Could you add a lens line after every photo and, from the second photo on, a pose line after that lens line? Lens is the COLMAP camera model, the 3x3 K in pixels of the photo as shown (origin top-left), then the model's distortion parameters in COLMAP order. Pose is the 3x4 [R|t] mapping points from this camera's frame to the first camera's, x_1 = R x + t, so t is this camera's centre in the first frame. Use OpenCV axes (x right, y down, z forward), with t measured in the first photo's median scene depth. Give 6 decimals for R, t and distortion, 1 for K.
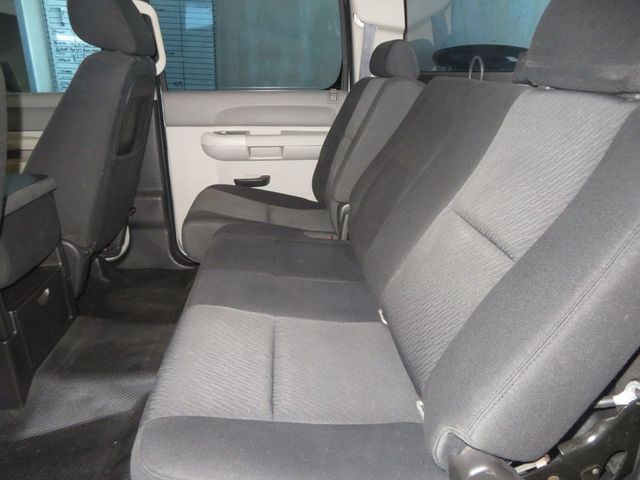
lens RADIAL K [[464.4, 0, 325.5], [0, 464.4, 240.7], [0, 0, 1]] dist [-0.024299, 0.012436]
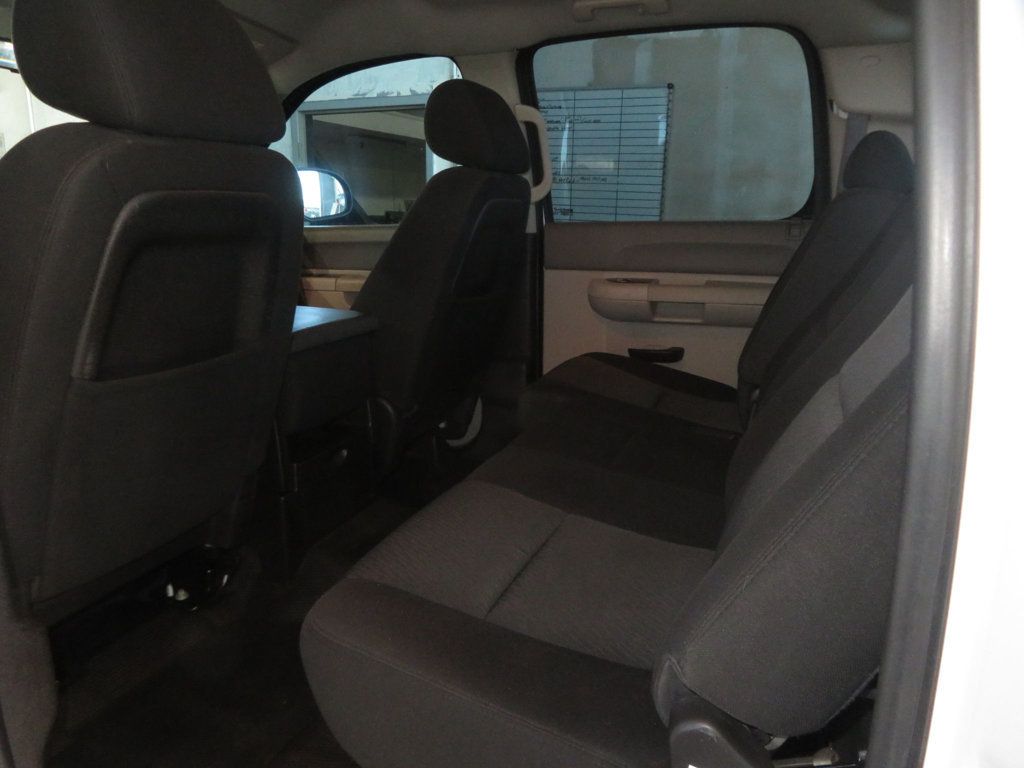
lens RADIAL K [[743.1, 0, 511.2], [0, 743.1, 385.8], [0, 0, 1]] dist [-0.024299, 0.012436]
pose [[0.886608, 0.090722, -0.453538, 0.165132], [-0.145881, 0.985374, -0.088072, 0.046700], [0.438914, 0.144248, 0.886875, -0.031117]]
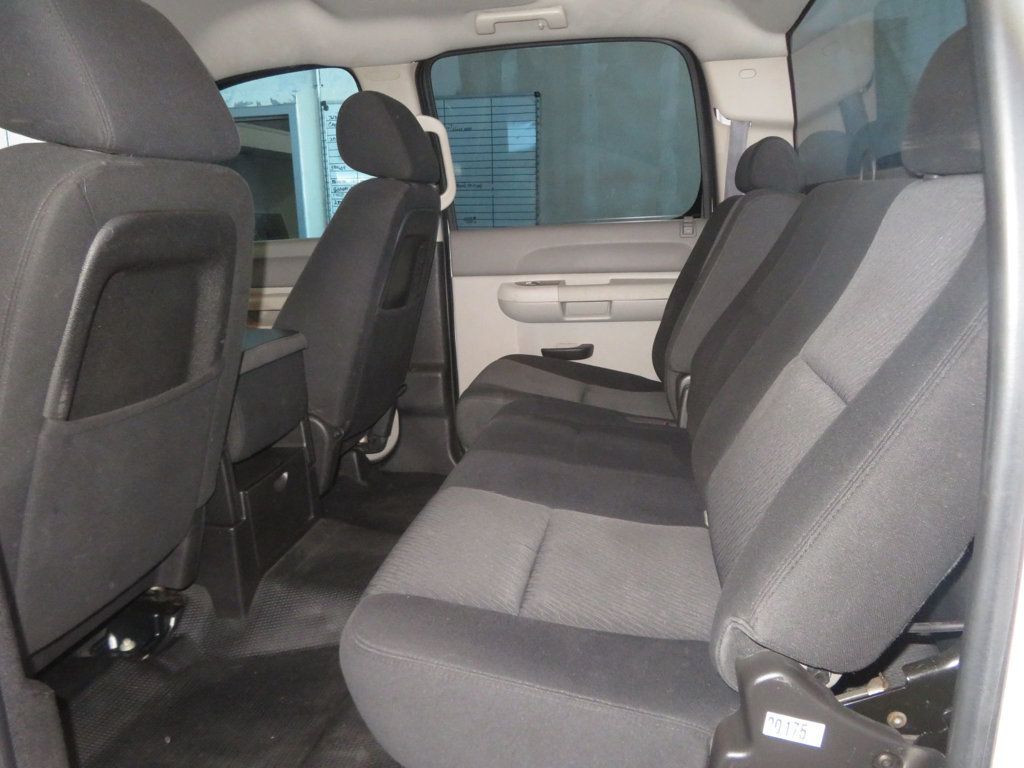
lens RADIAL K [[743.1, 0, 514.4], [0, 743.1, 383.9], [0, 0, 1]] dist [-0.024299, 0.012436]
pose [[0.961295, 0.012105, -0.275254, 0.081390], [-0.046041, 0.992045, -0.117165, 0.059801], [0.271646, 0.125303, 0.954205, -0.082278]]
